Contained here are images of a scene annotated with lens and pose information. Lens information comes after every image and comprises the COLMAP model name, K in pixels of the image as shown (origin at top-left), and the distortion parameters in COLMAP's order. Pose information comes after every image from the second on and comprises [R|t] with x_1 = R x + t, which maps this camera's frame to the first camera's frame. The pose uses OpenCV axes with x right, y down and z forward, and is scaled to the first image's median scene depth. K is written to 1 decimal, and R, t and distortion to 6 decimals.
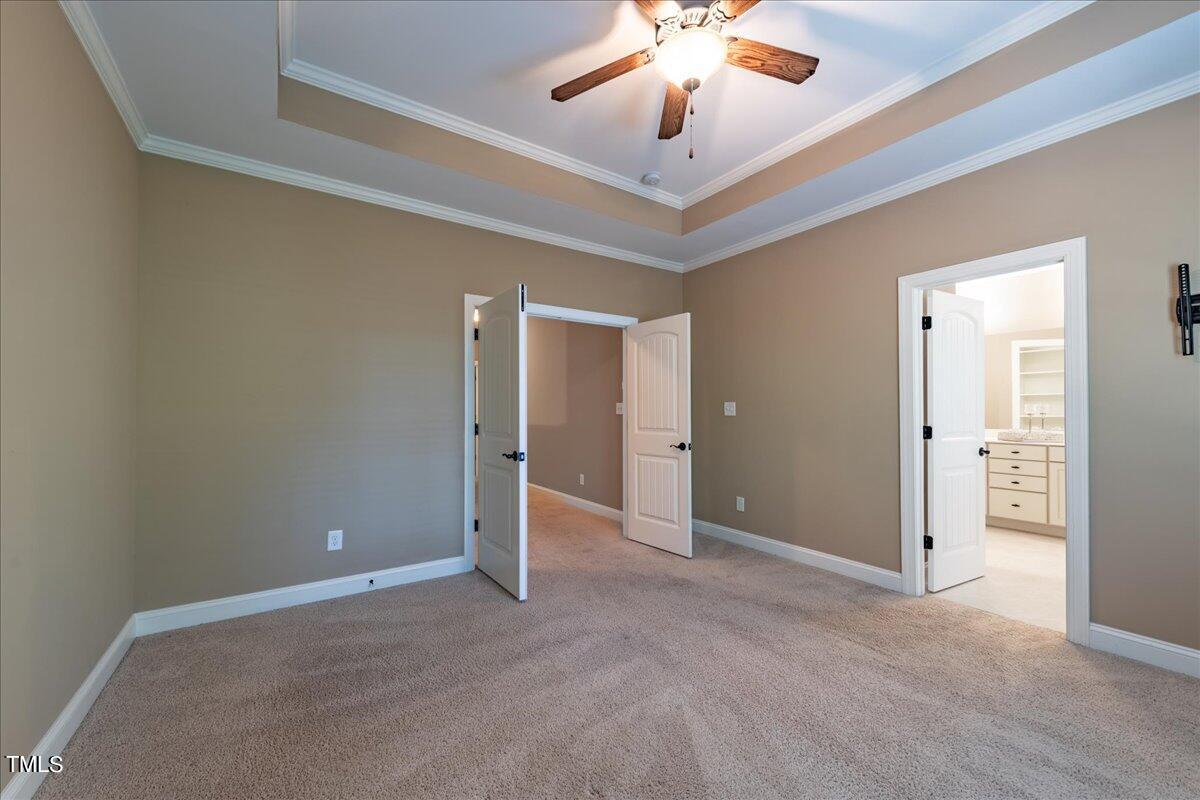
lens RADIAL K [[474.0, 0, 602.5], [0, 474.0, 404.6], [0, 0, 1]] dist [0.009944, -0.000010]
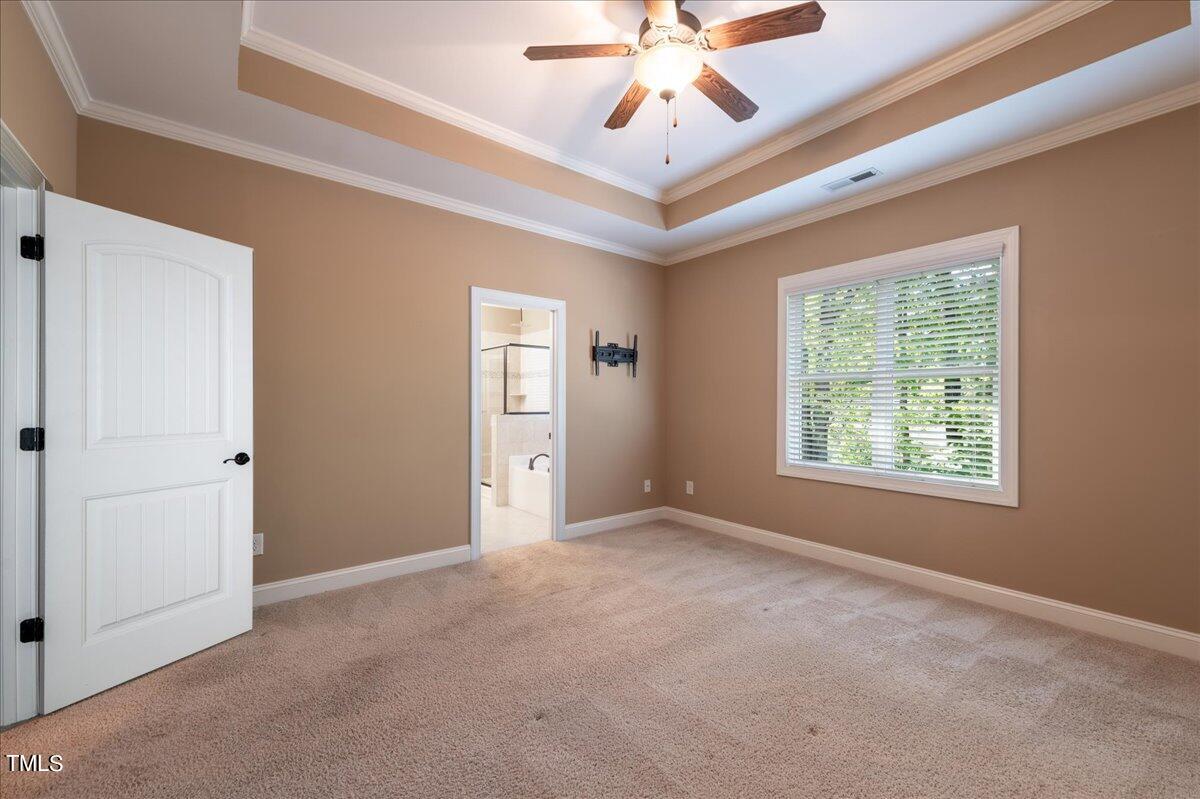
lens RADIAL K [[474.0, 0, 602.5], [0, 474.0, 404.1], [0, 0, 1]] dist [0.009944, -0.000010]
pose [[-0.076209, -0.000119, 0.997092, -0.541474], [-0.013624, 0.999907, -0.000922, 0.011666], [-0.996999, -0.013655, -0.076203, 0.770327]]
